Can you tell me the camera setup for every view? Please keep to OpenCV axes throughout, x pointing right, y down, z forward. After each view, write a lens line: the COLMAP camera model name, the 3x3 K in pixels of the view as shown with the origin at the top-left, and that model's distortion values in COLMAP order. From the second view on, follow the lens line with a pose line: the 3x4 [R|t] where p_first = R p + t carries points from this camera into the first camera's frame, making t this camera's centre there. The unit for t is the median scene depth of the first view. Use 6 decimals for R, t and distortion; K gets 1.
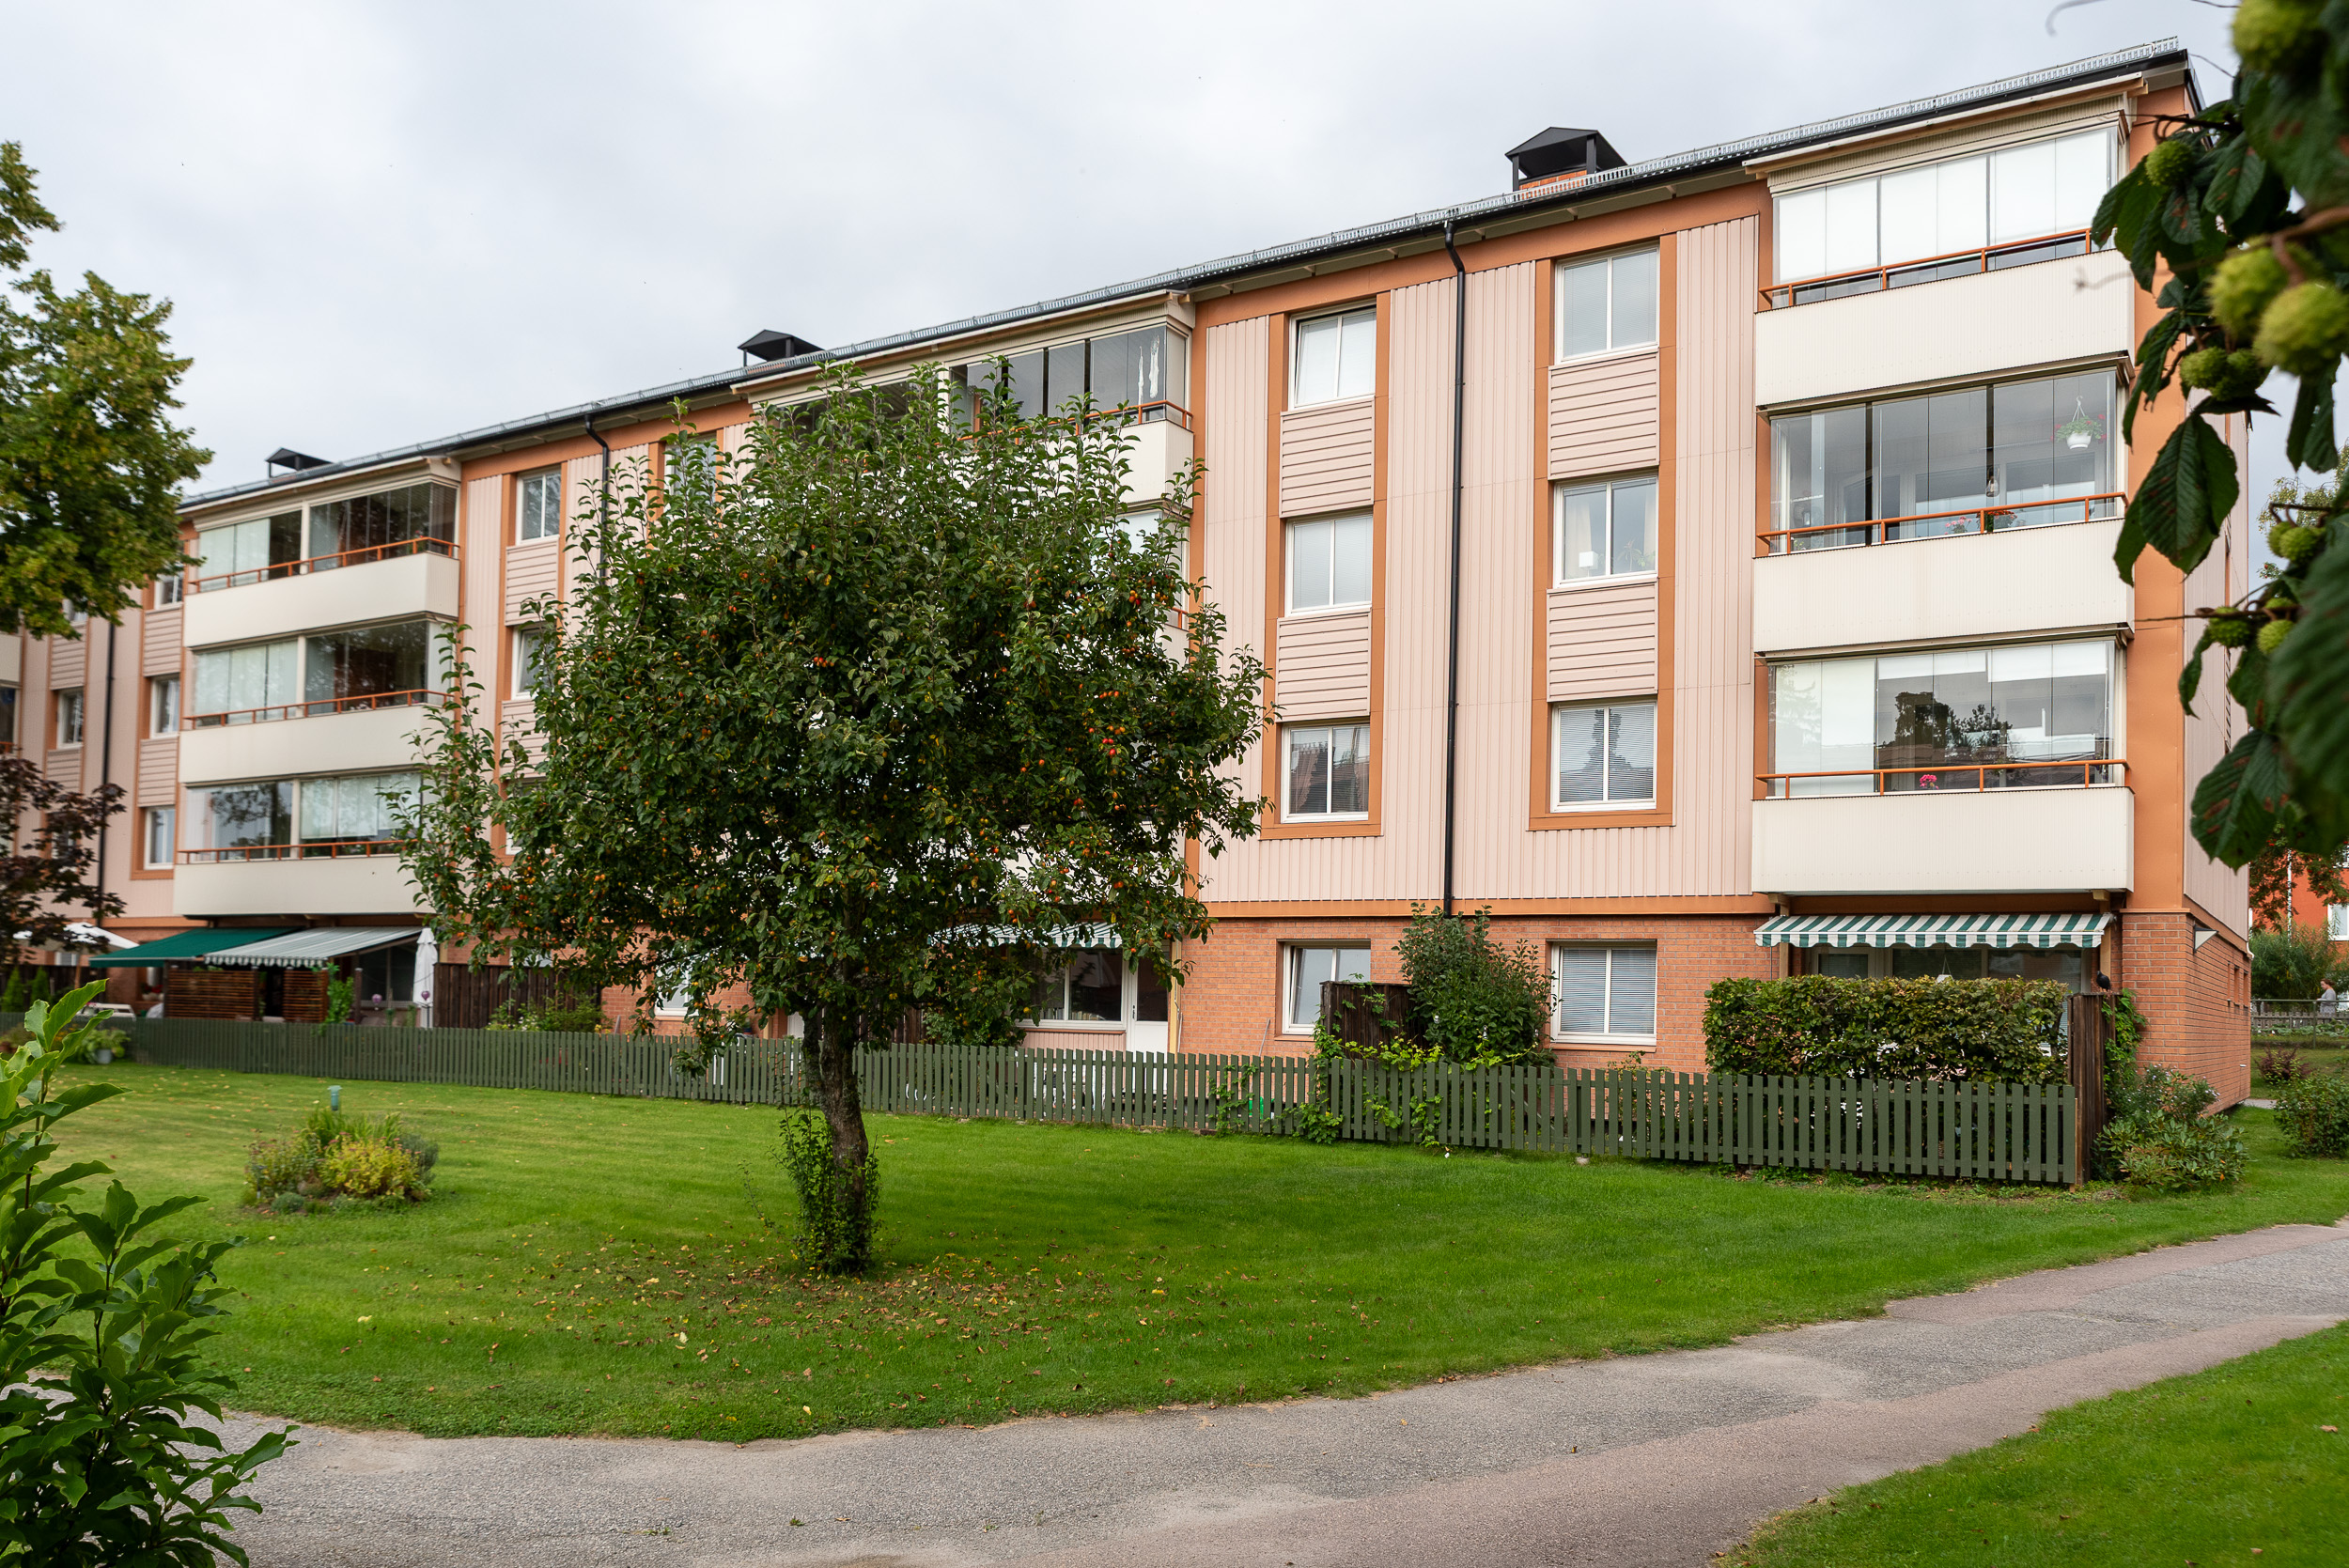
lens RADIAL K [[1848.8, 0, 1174.5], [0, 1848.8, 784.0], [0, 0, 1]] dist [0.005391, 0.000832]
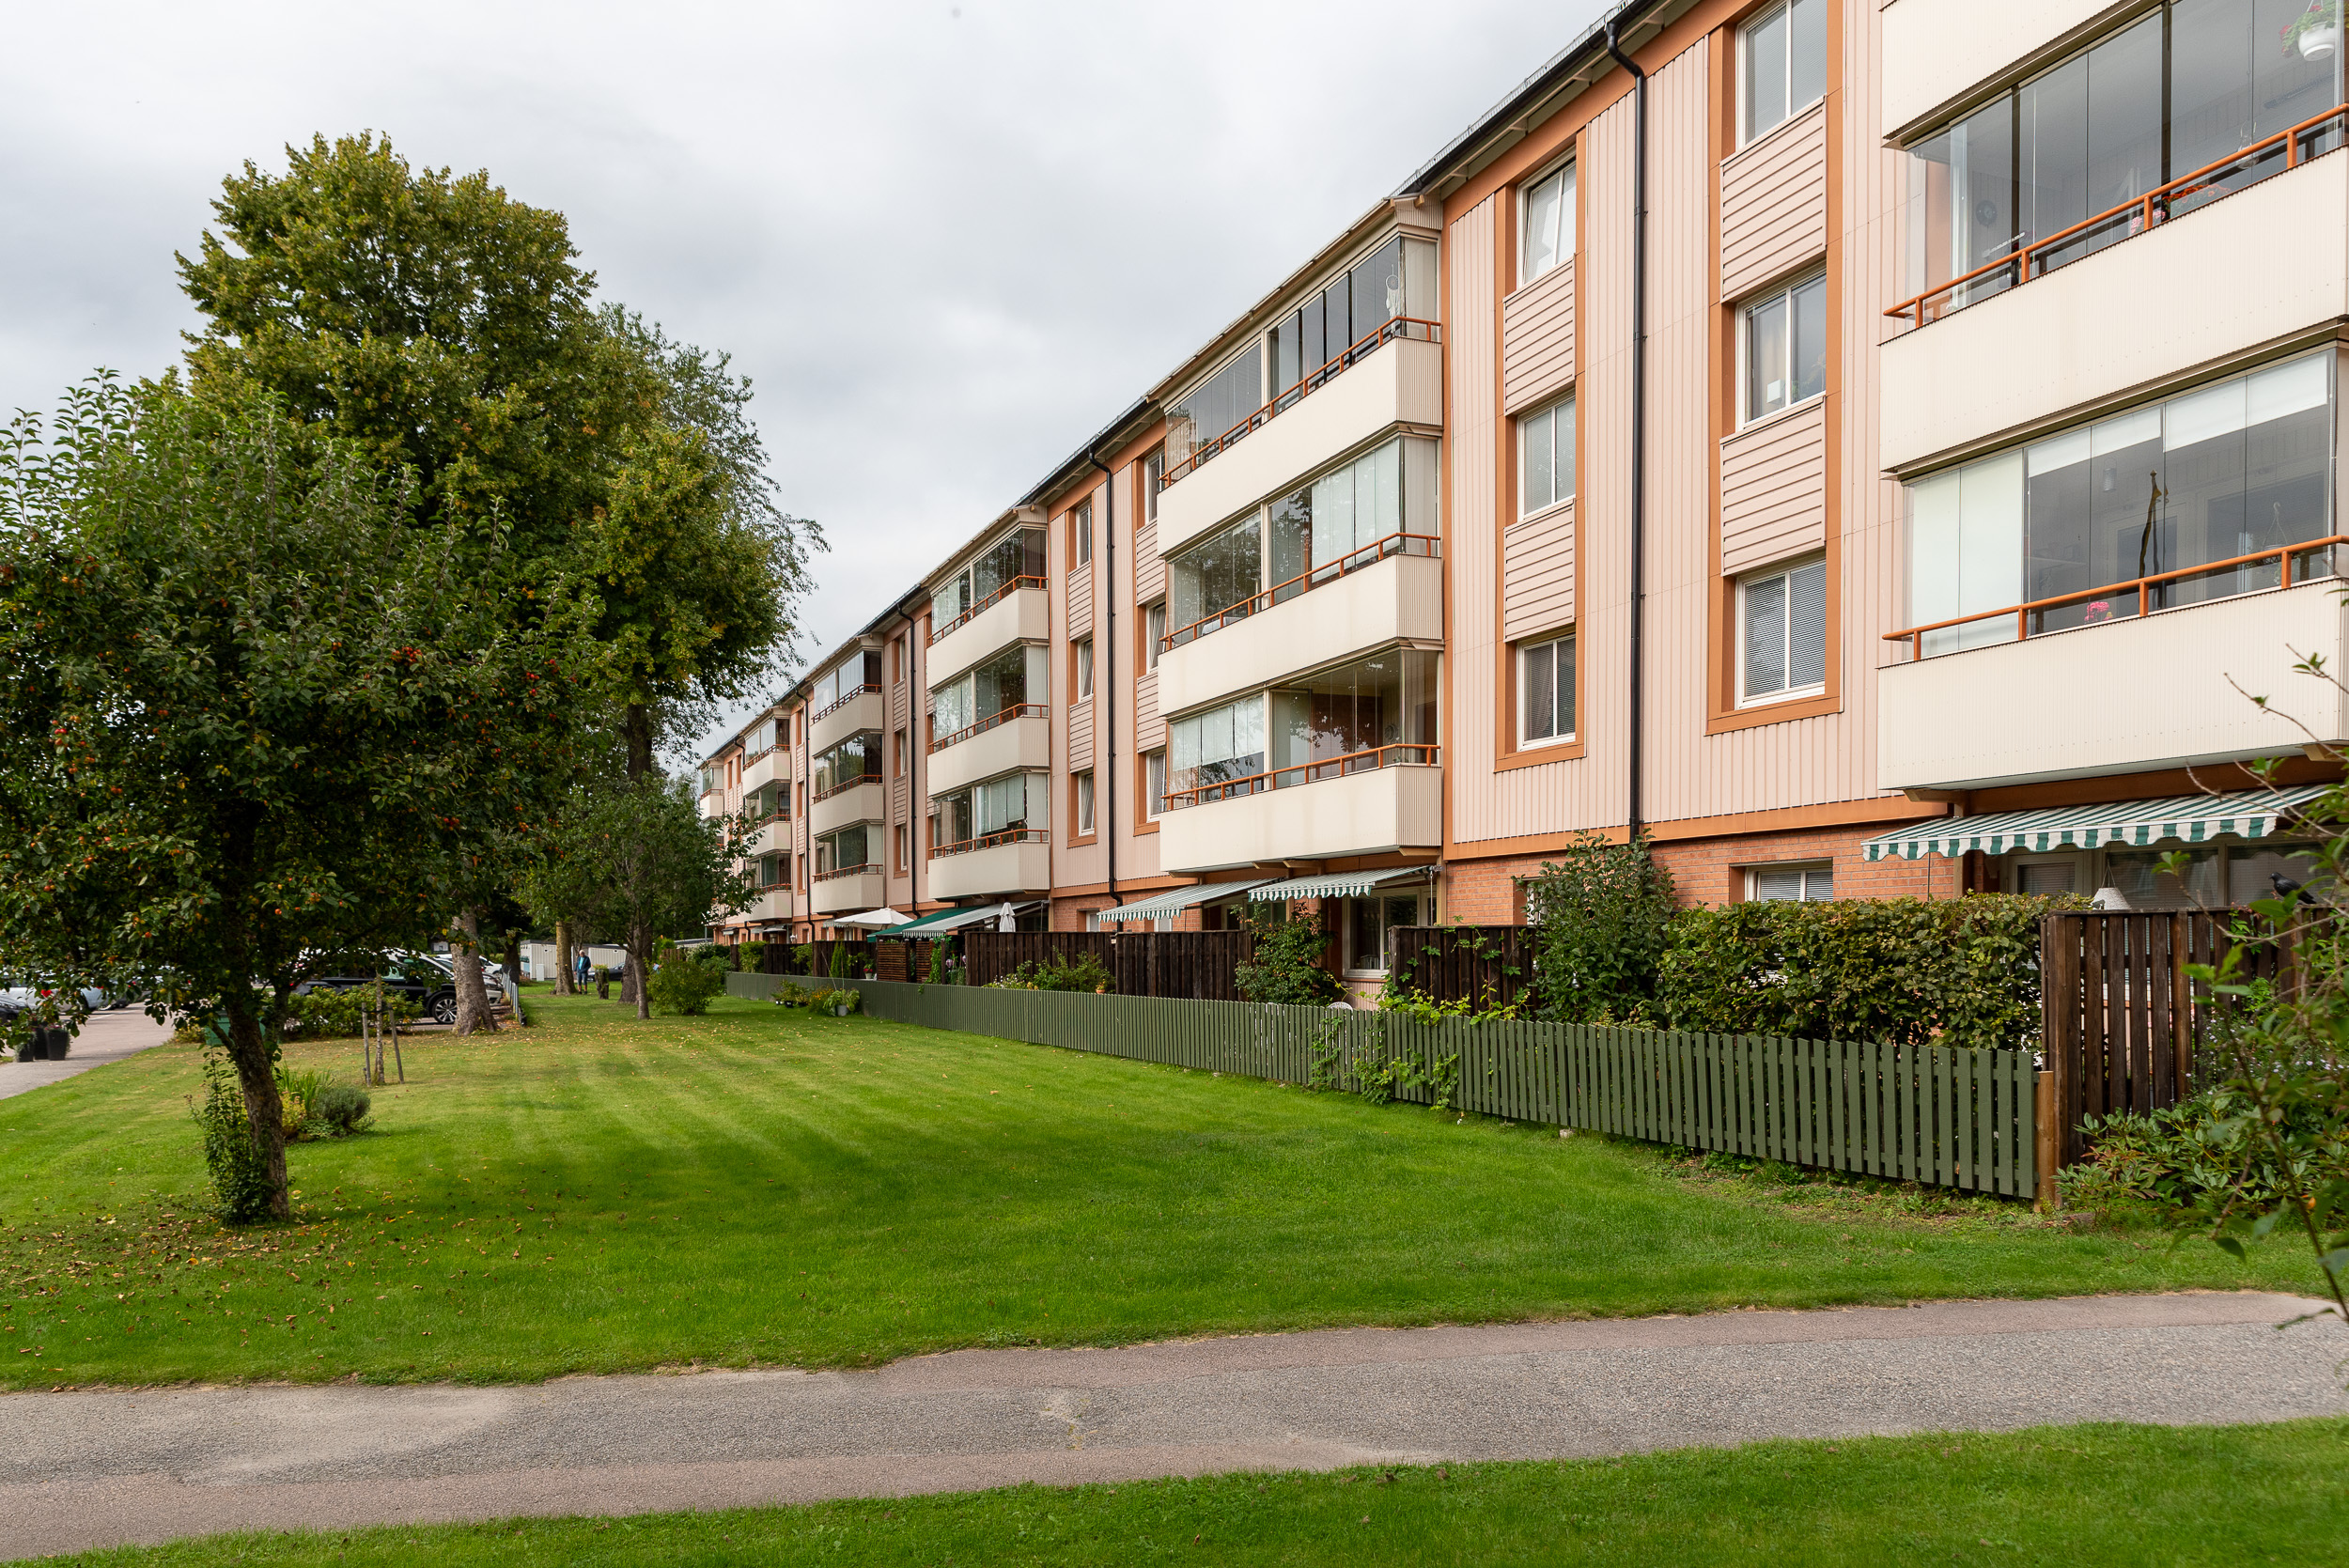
lens RADIAL K [[1678.7, 0, 1172.7], [0, 1678.7, 822.3], [0, 0, 1]] dist [0.065617, 0.000896]
pose [[0.815259, -0.070786, -0.574754, 0.410352], [0.094720, 0.995434, 0.011759, 0.030886], [0.571298, -0.064027, 0.818241, 0.227525]]
